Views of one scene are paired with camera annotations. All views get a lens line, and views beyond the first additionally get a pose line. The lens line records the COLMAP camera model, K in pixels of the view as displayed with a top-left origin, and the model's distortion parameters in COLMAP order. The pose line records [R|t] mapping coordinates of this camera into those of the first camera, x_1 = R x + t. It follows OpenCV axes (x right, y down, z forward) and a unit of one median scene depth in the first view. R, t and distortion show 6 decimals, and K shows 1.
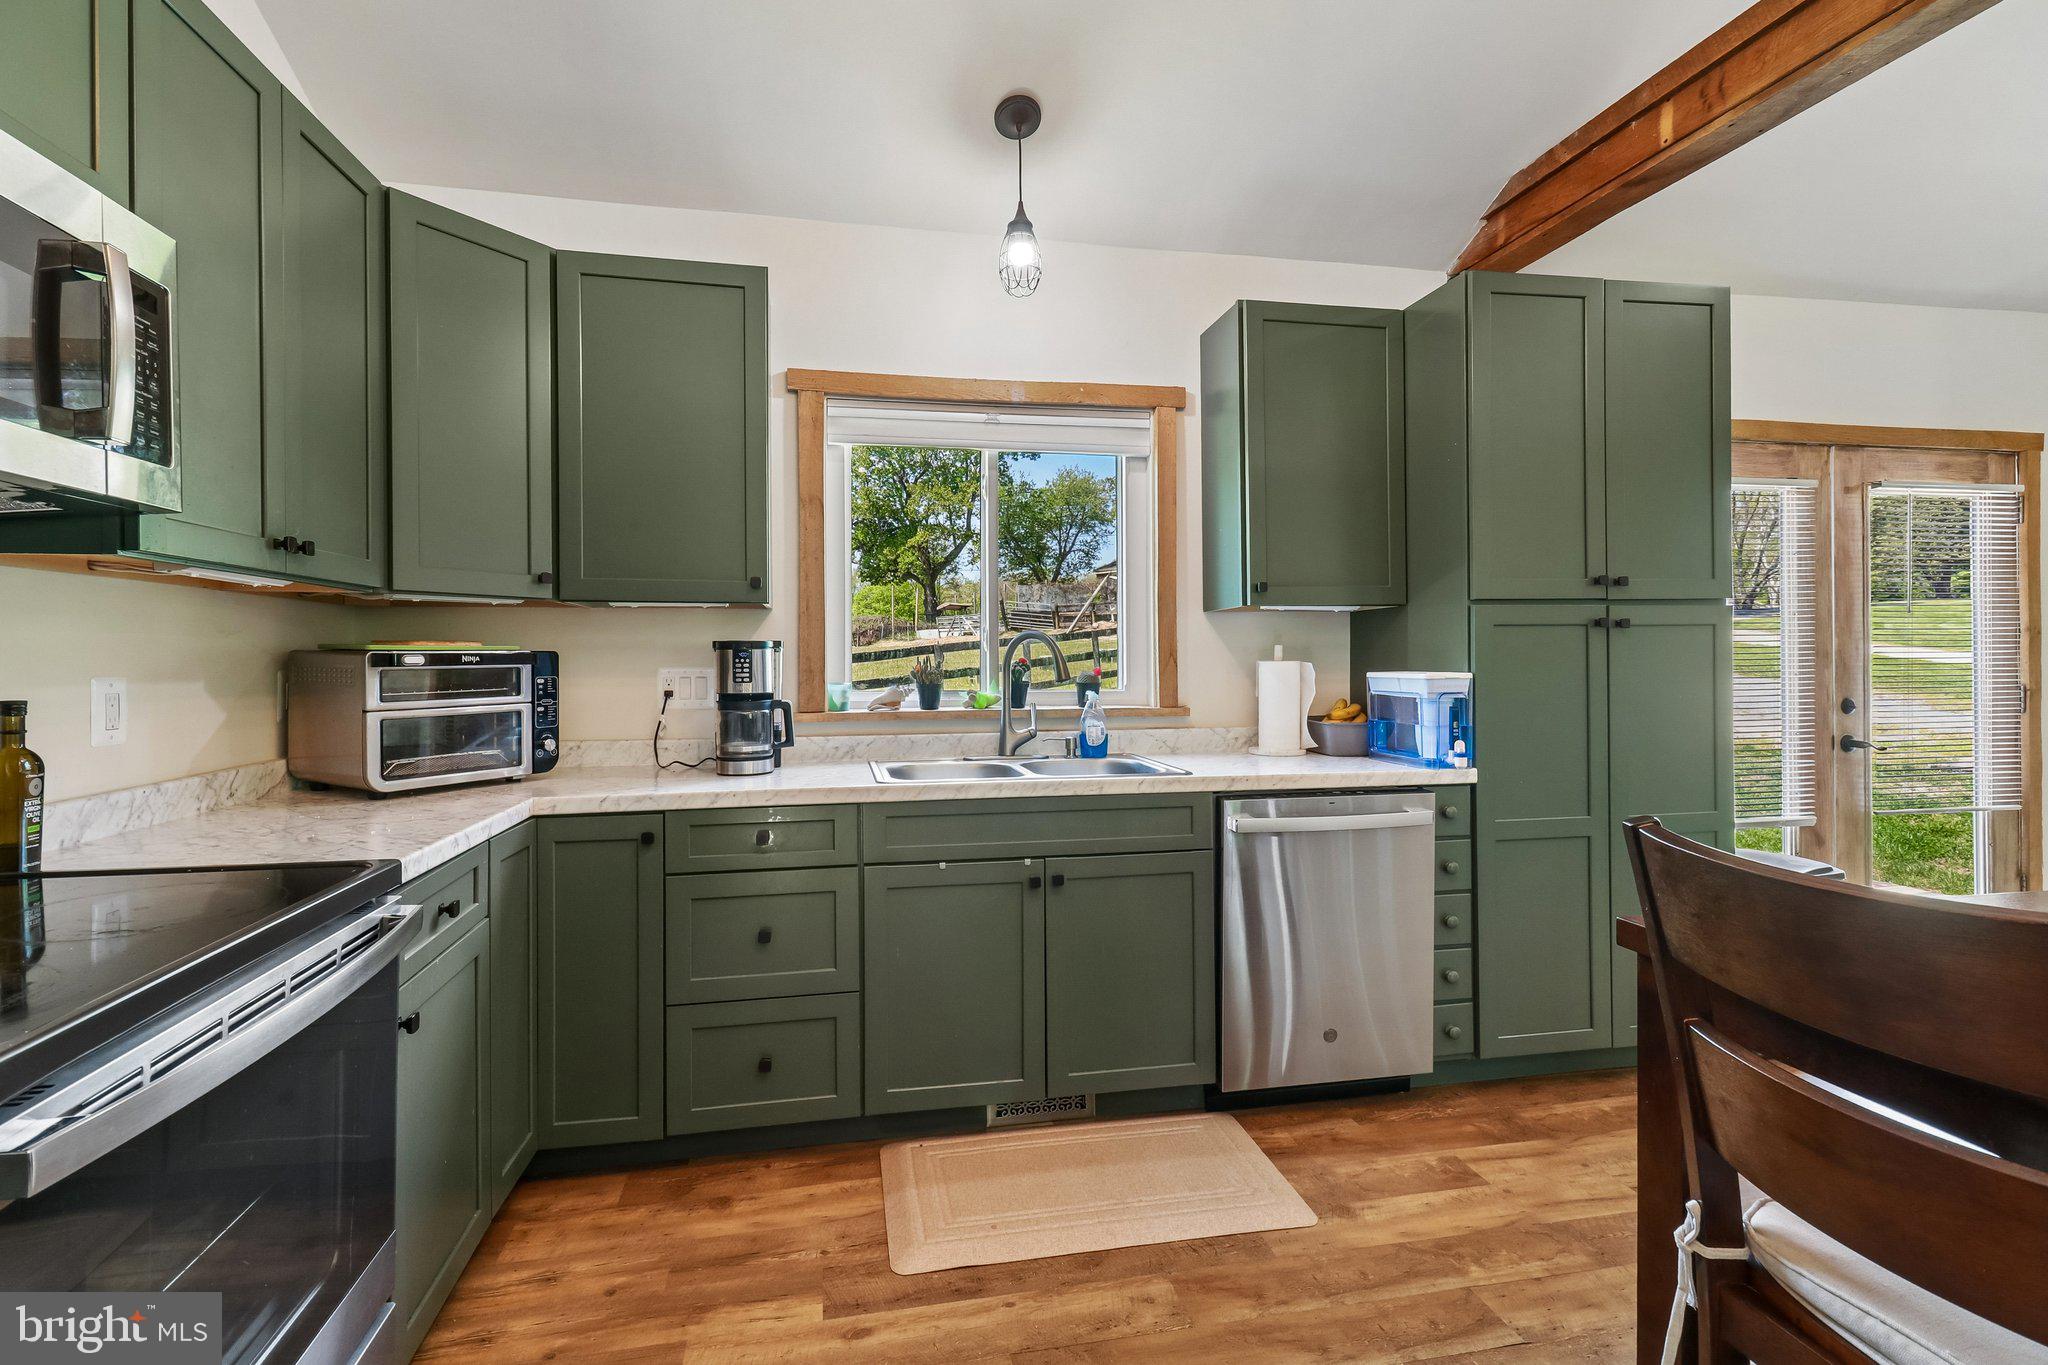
lens RADIAL K [[955.6, 0, 1015.2], [0, 955.6, 653.5], [0, 0, 1]] dist [0.020394, -0.011687]
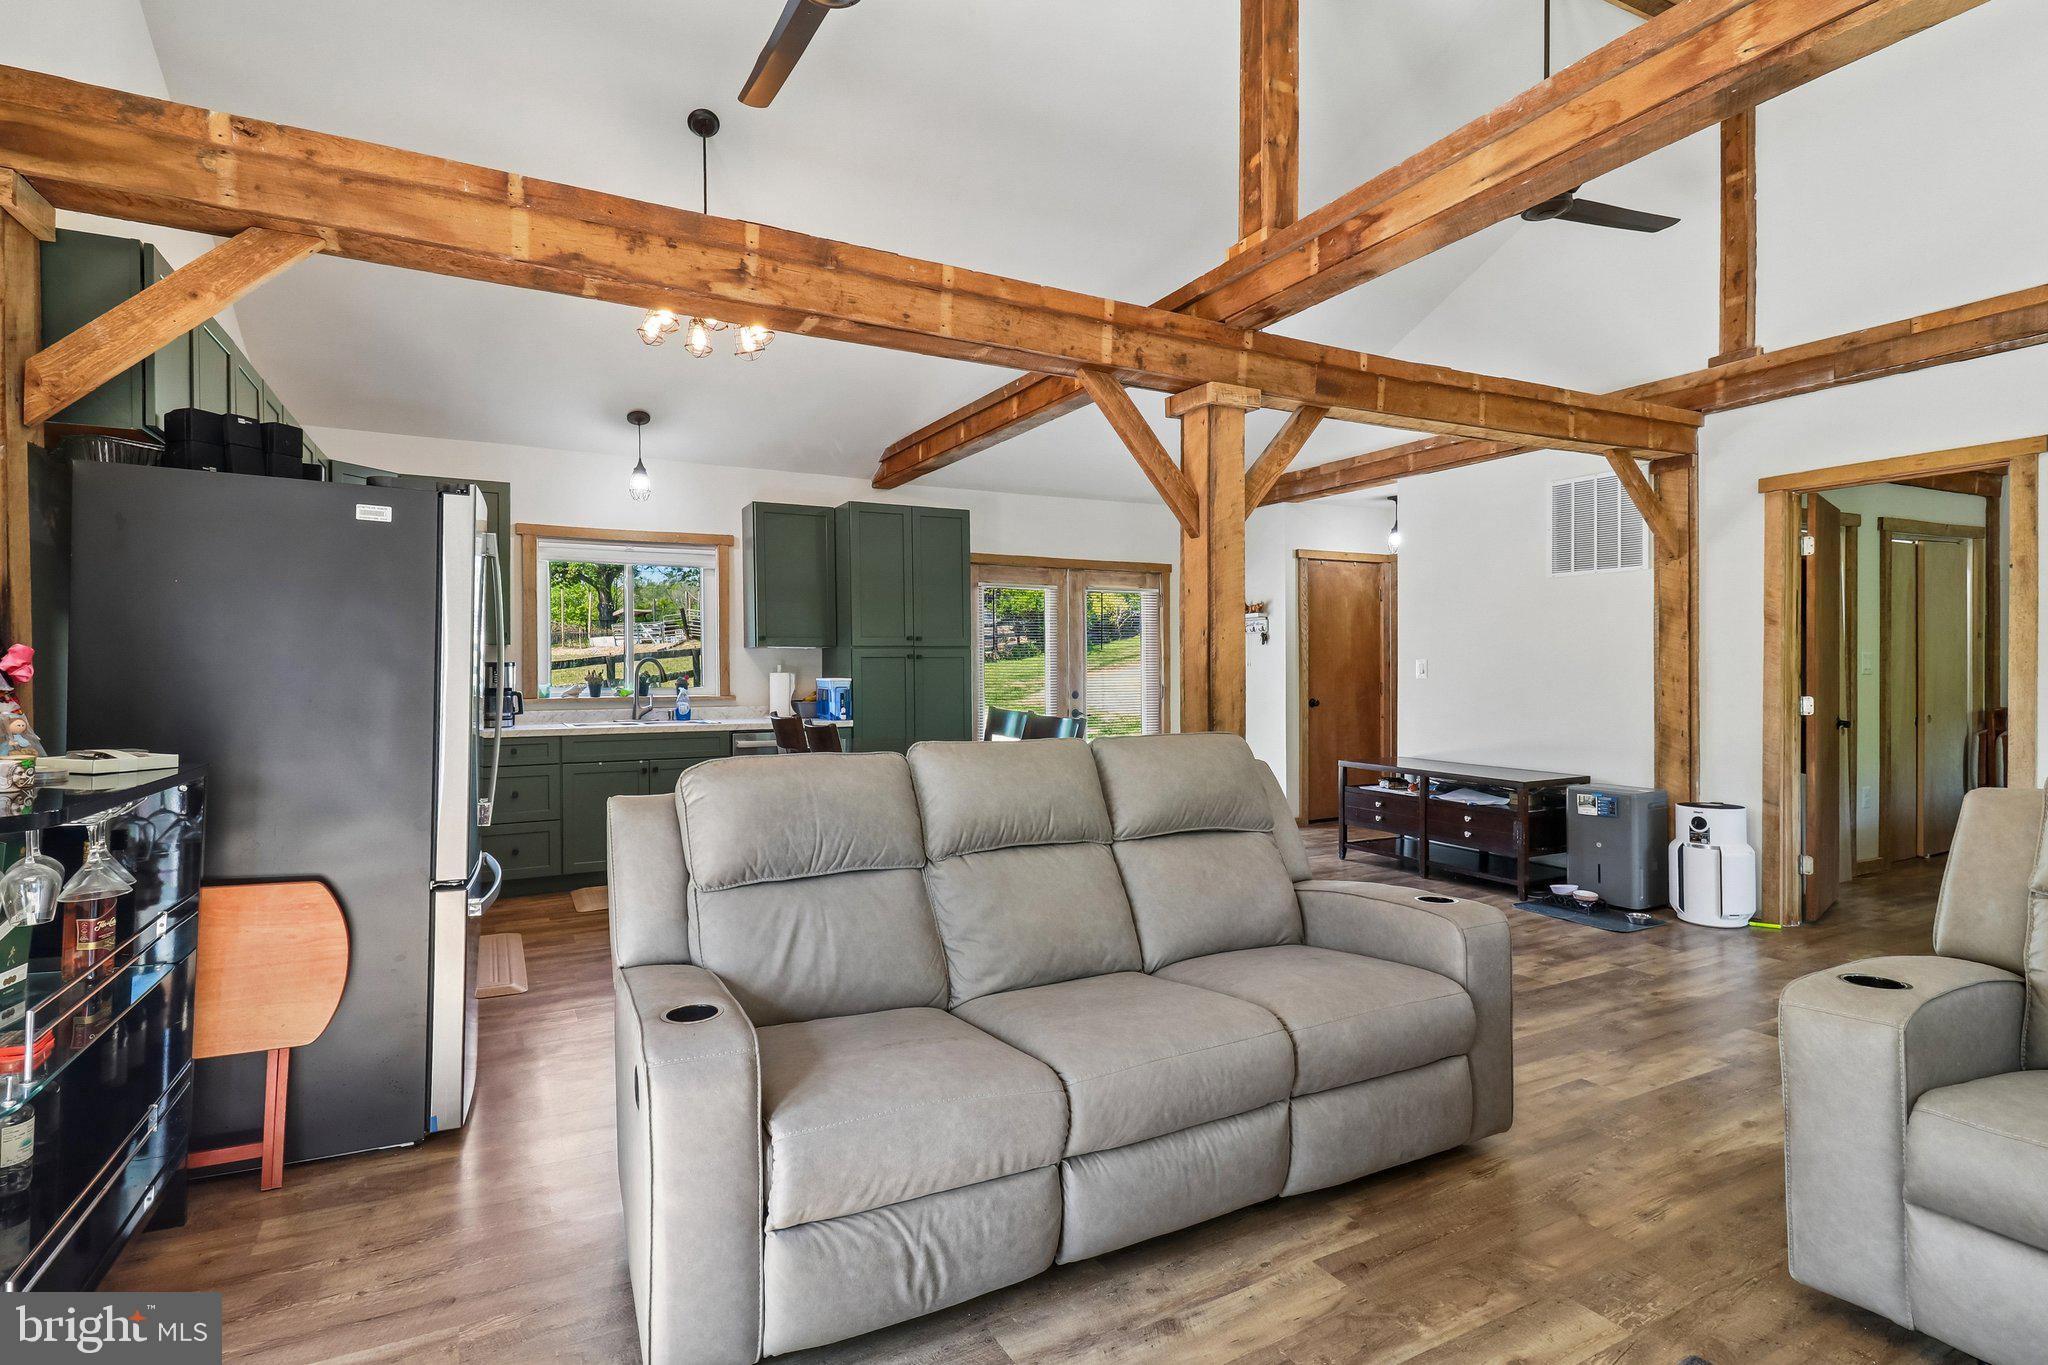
lens RADIAL K [[1008.5, 0, 1000.2], [0, 1008.5, 679.5], [0, 0, 1]] dist [0.017187, -0.001673]
pose [[0.960368, 0.001215, 0.278733, 0.151729], [-0.006049, 0.999846, 0.016482, -0.018879], [-0.278670, -0.017515, 0.960227, -1.424630]]
